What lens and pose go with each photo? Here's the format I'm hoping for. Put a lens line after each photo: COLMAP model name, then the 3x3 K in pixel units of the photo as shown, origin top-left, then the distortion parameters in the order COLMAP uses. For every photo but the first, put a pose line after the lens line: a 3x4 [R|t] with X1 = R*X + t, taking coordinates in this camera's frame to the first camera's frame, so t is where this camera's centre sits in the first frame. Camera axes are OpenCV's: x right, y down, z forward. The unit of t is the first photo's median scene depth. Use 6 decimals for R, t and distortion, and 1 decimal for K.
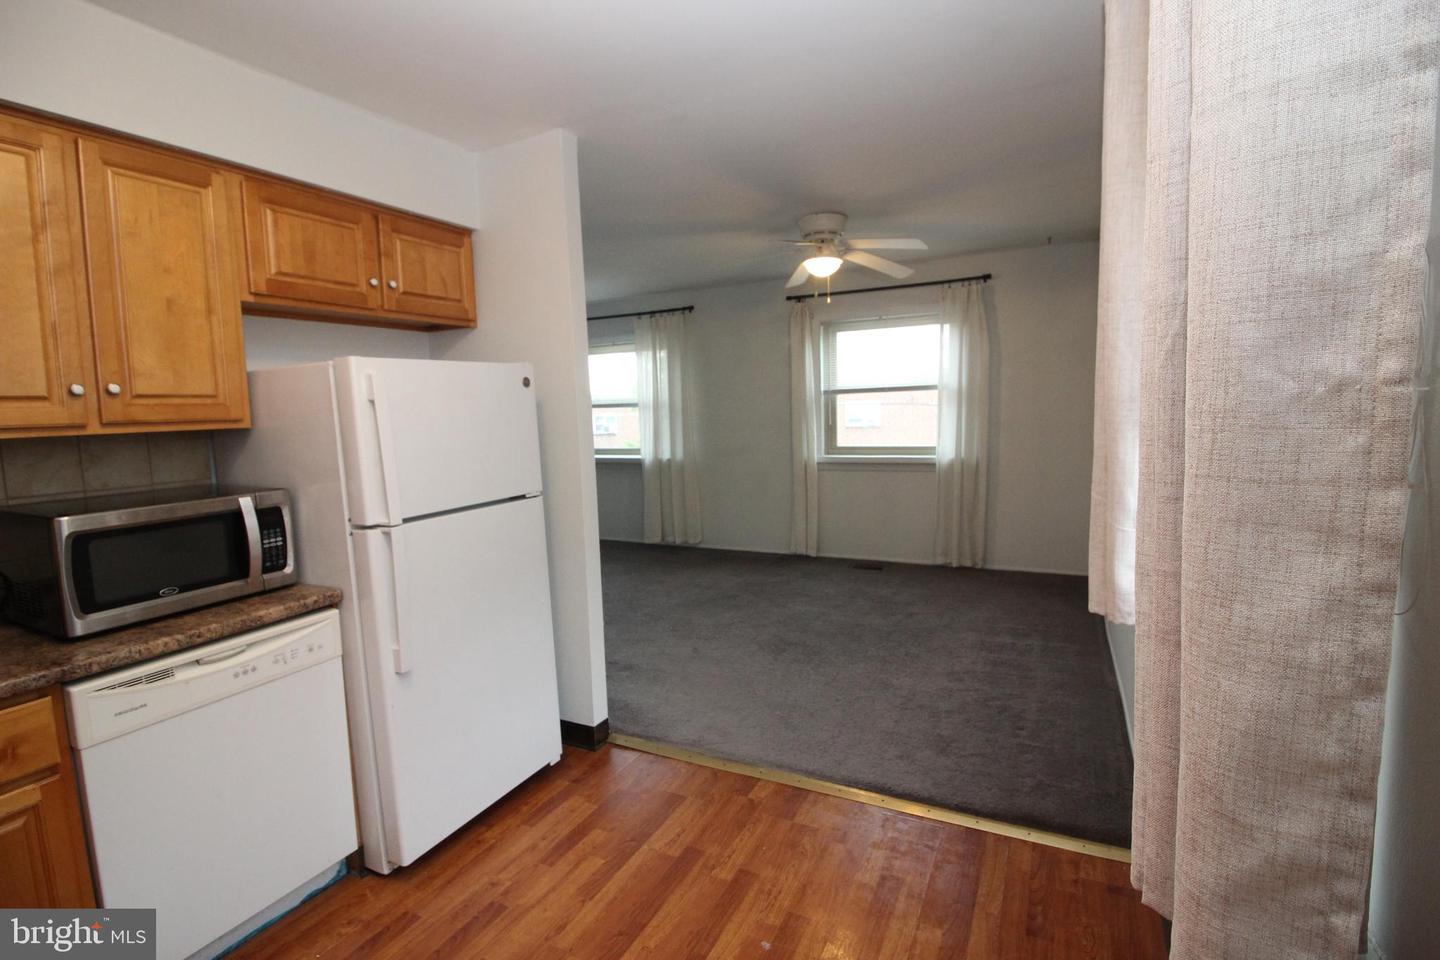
lens RADIAL K [[671.7, 0, 721.5], [0, 671.7, 465.9], [0, 0, 1]] dist [0.000511, -0.000188]
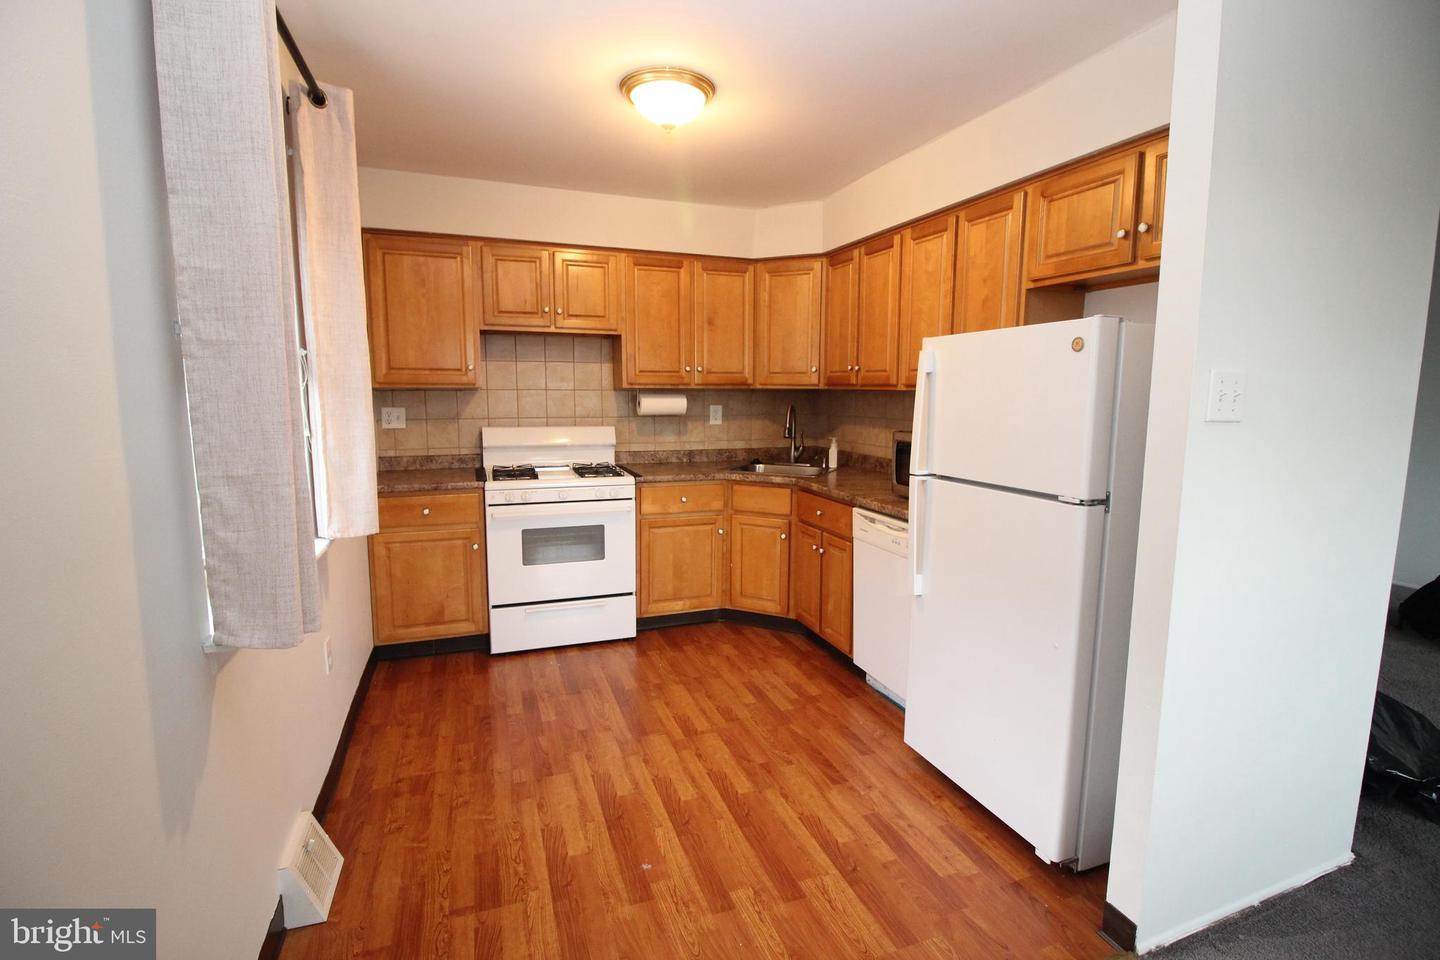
lens RADIAL K [[671.7, 0, 721.5], [0, 671.7, 465.9], [0, 0, 1]] dist [0.000511, -0.000188]
pose [[-0.678117, 0.119619, -0.725154, 0.633794], [-0.042056, 0.978734, 0.200777, -0.156759], [0.733750, 0.166647, -0.658665, 1.520004]]
